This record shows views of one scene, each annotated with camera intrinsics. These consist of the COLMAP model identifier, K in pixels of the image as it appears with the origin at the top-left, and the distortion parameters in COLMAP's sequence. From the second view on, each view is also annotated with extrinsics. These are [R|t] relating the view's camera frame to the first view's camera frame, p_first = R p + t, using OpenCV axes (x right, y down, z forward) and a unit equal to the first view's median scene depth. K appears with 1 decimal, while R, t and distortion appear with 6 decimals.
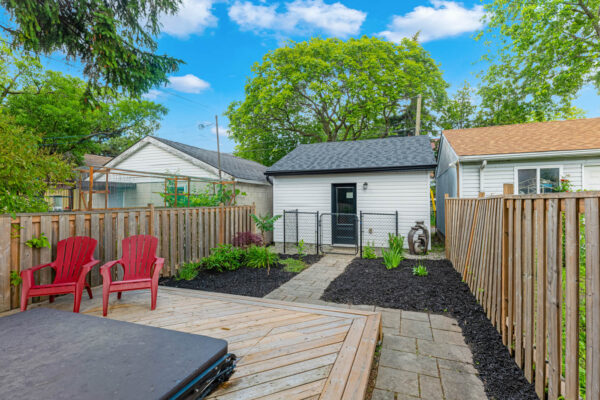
lens RADIAL K [[292.8, 0, 299.6], [0, 292.8, 201.3], [0, 0, 1]] dist [0.001323, -0.000279]
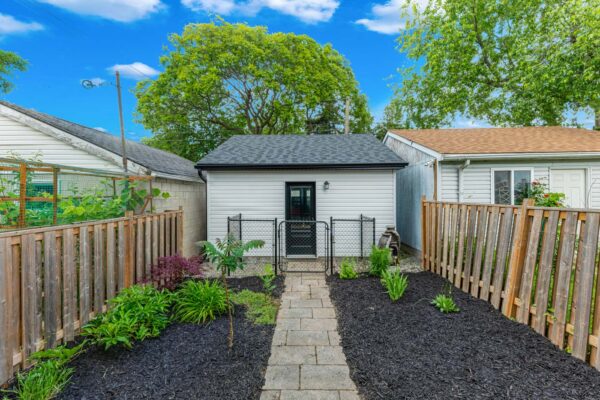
lens RADIAL K [[255.4, 0, 300.7], [0, 255.4, 196.6], [0, 0, 1]] dist [0.001461, 0.000985]
pose [[0.941334, -0.003273, 0.337461, -0.097938], [0.002626, 0.999994, 0.002375, -0.022636], [-0.337466, -0.001350, 0.941337, 0.339493]]
